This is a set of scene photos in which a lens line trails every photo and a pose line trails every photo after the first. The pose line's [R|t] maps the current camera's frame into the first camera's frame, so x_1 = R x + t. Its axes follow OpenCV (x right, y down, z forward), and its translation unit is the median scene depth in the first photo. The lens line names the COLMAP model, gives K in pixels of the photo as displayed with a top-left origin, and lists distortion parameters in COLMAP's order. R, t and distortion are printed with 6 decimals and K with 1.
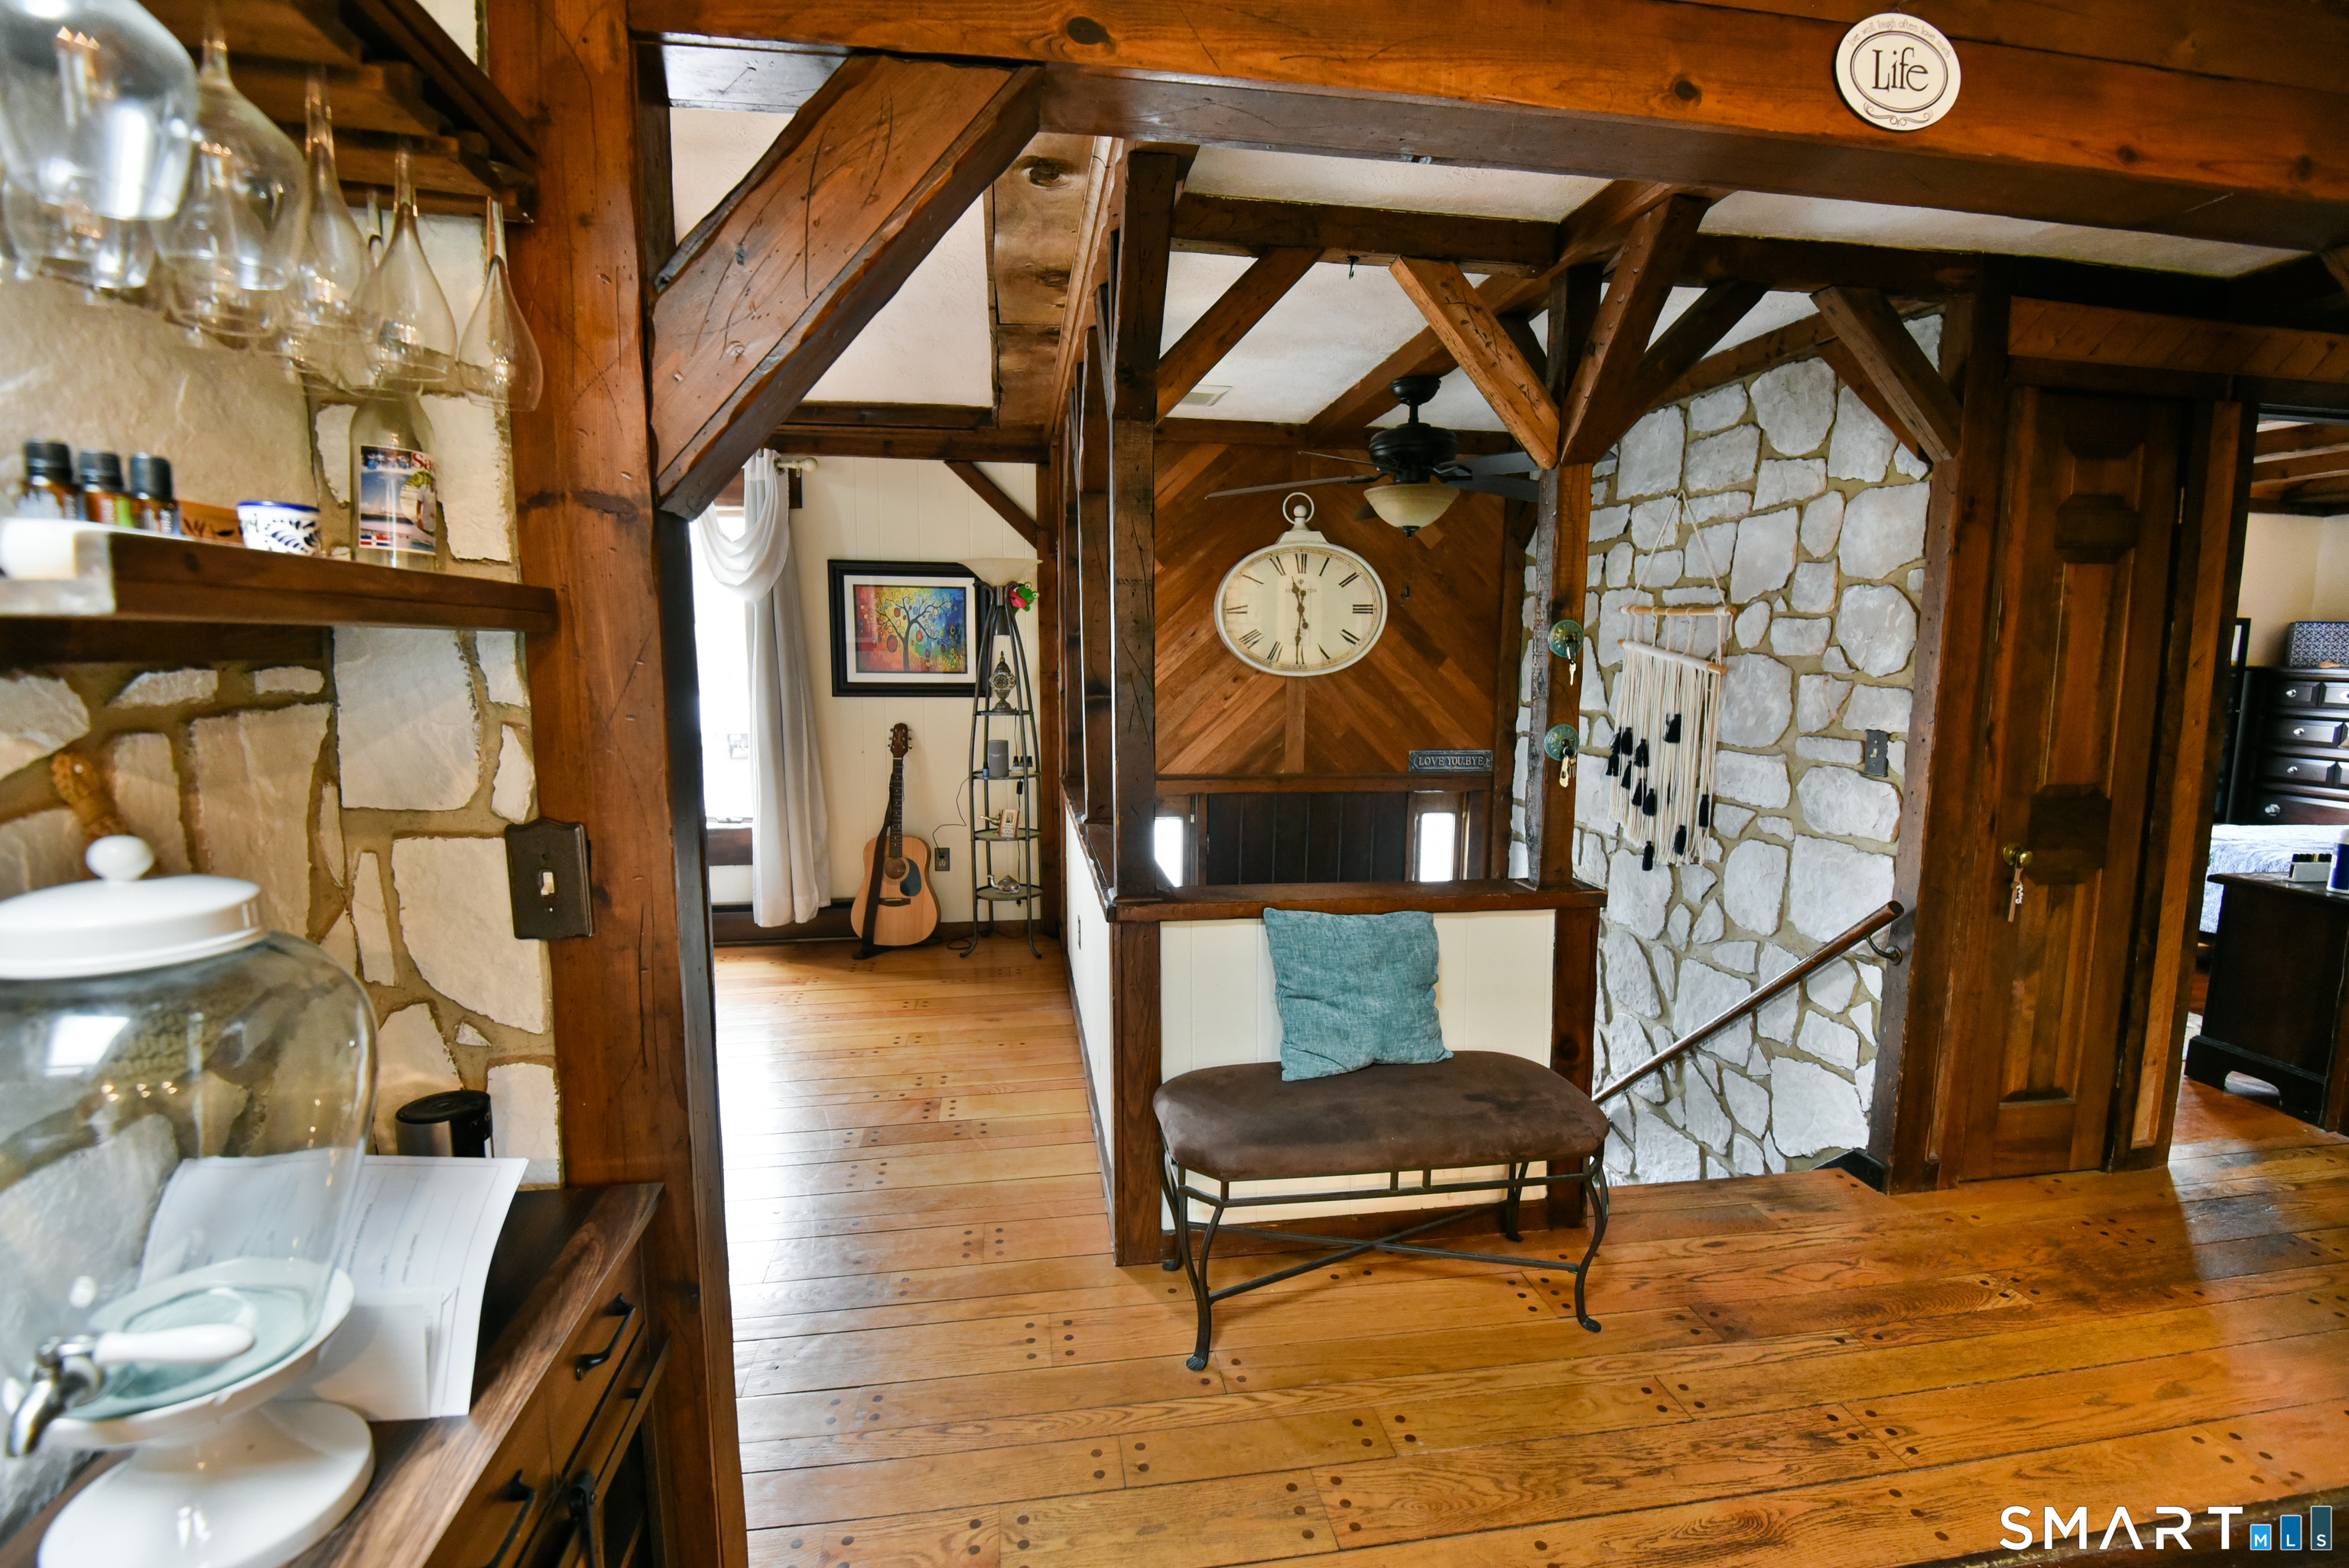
lens RADIAL K [[1074.2, 0, 1174.5], [0, 1074.2, 784.0], [0, 0, 1]] dist [0.009536, -0.026292]
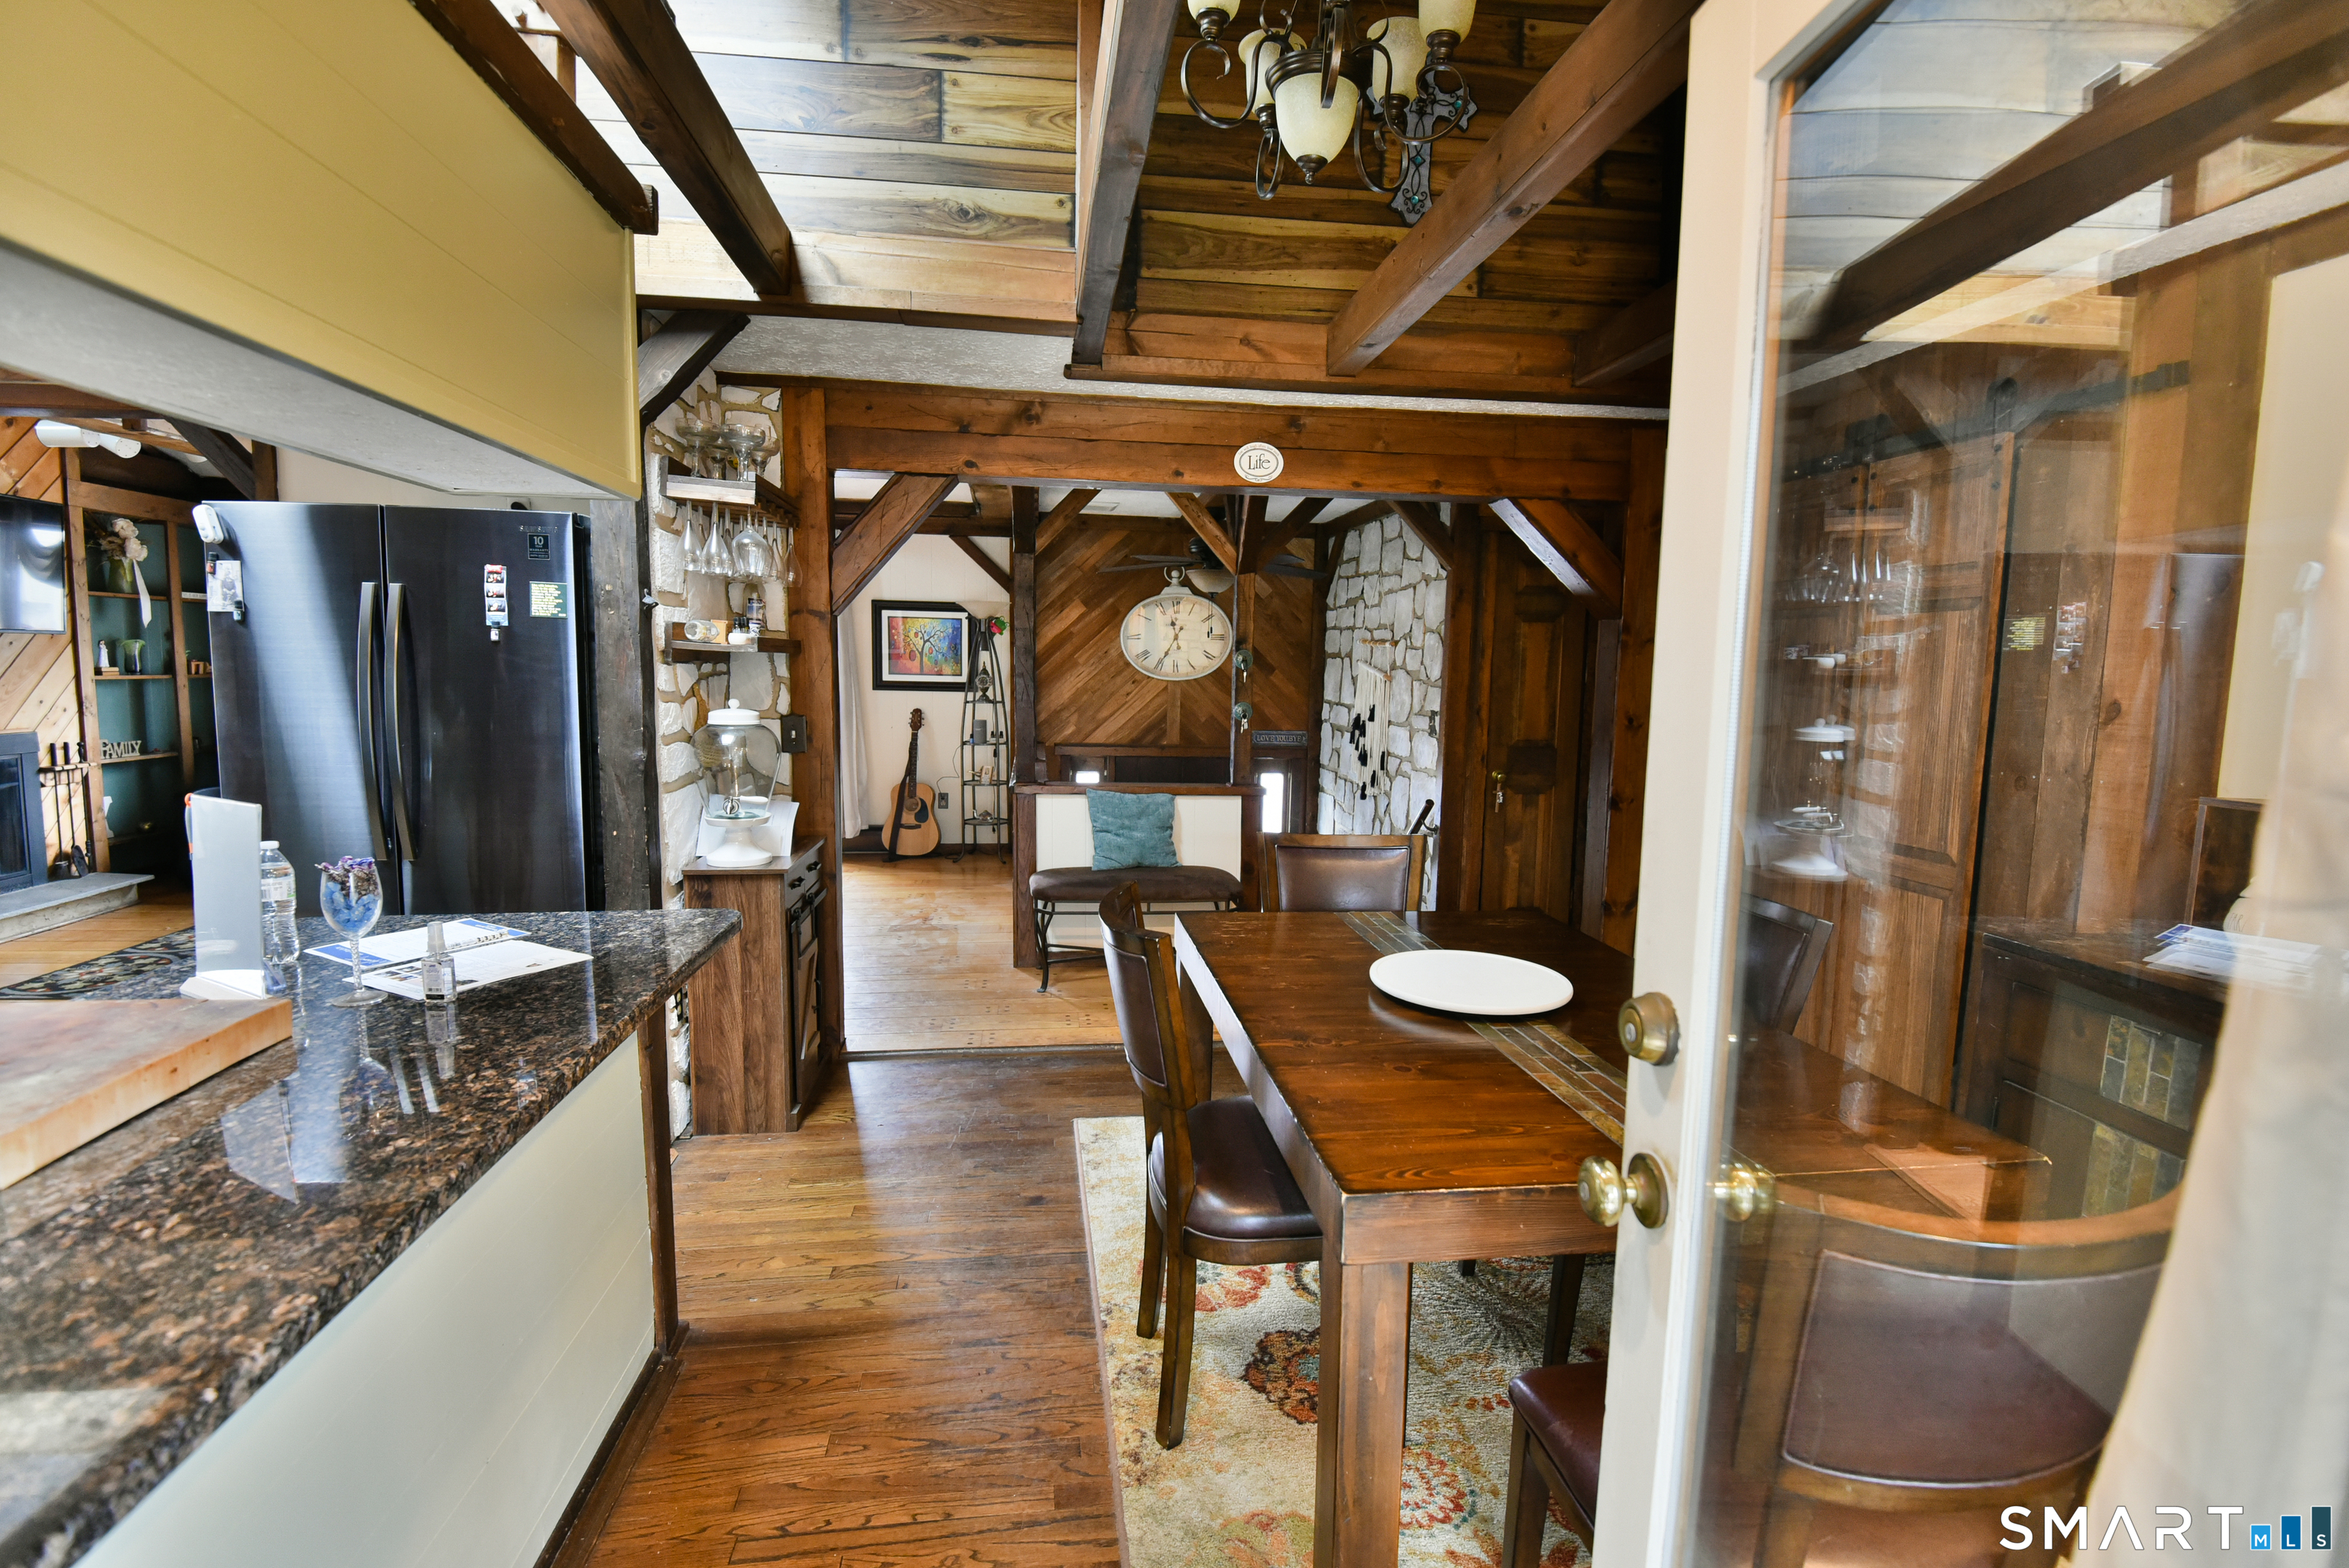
lens RADIAL K [[1078.7, 0, 1174.5], [0, 1078.7, 784.0], [0, 0, 1]] dist [0.015442, -0.027291]
pose [[0.999604, 0.016489, -0.022811, 0.195893], [-0.016752, 0.999795, -0.011384, 0.083633], [0.022618, 0.011762, 0.999675, -0.692681]]
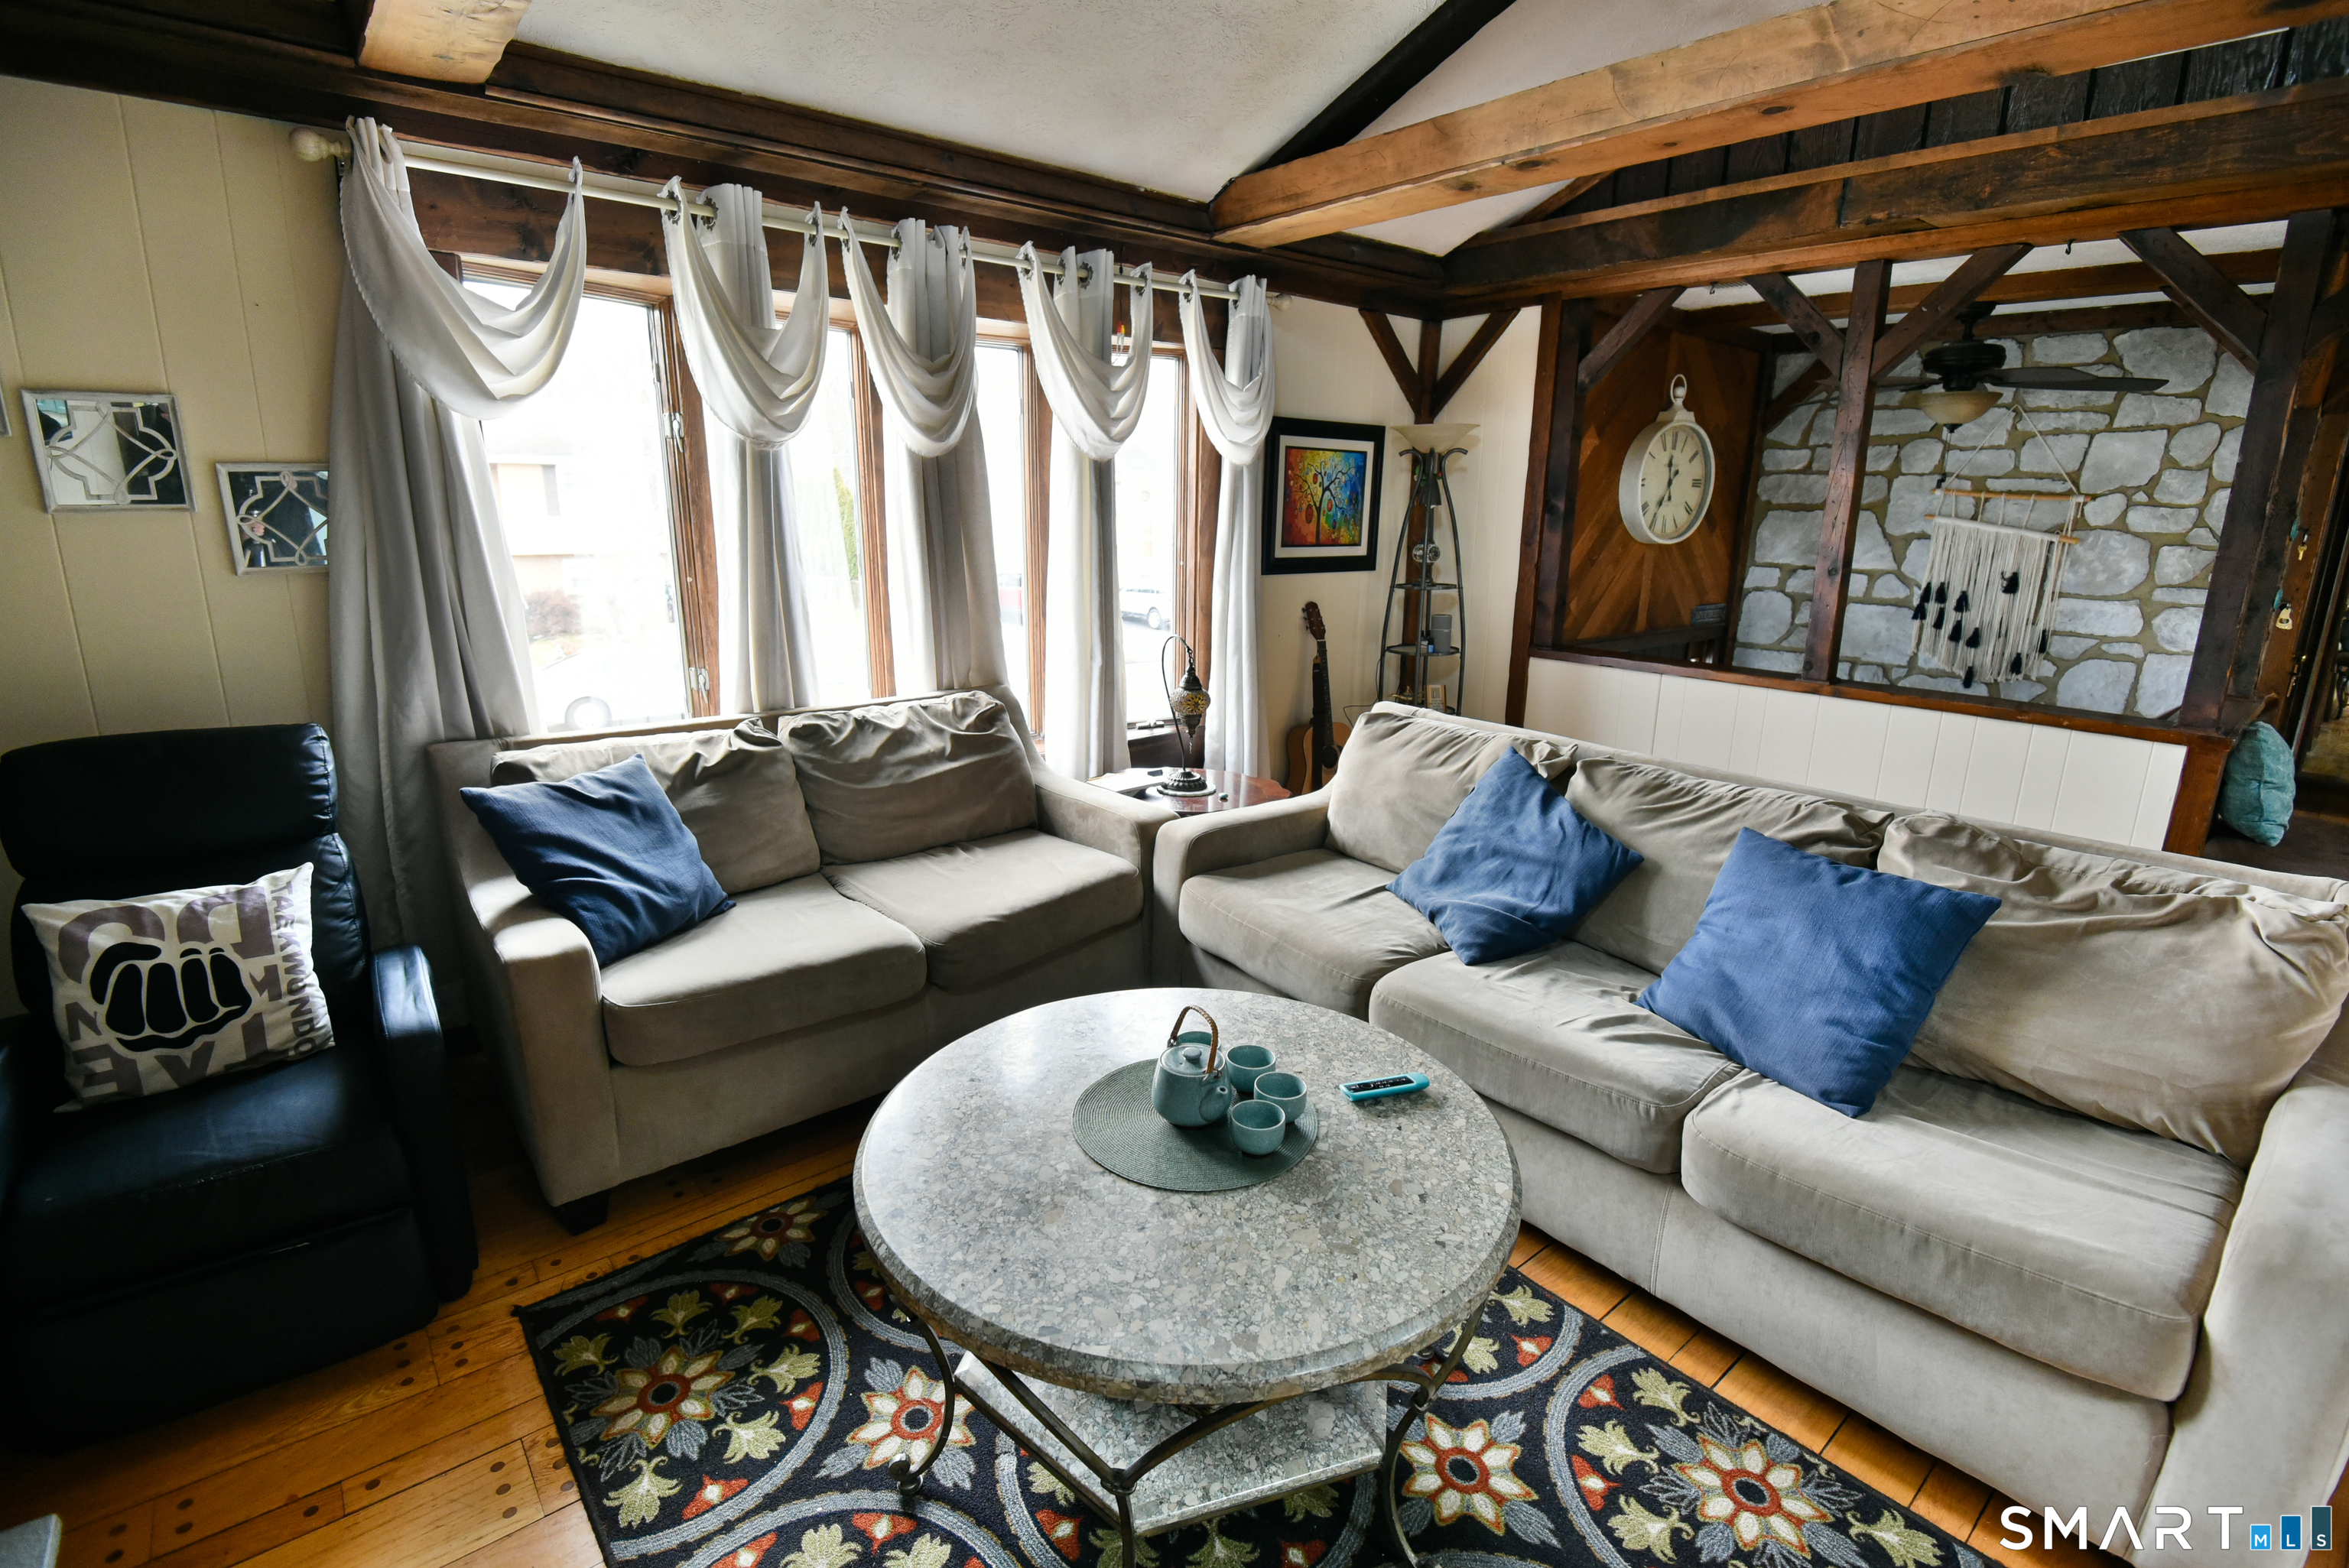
lens RADIAL K [[1074.2, 0, 1174.5], [0, 1074.2, 784.0], [0, 0, 1]] dist [0.009536, -0.026292]
pose [[0.853104, -0.127484, 0.505927, -1.175001], [0.059646, 0.987161, 0.148171, -0.064134], [-0.518321, -0.096229, 0.849755, 0.367176]]
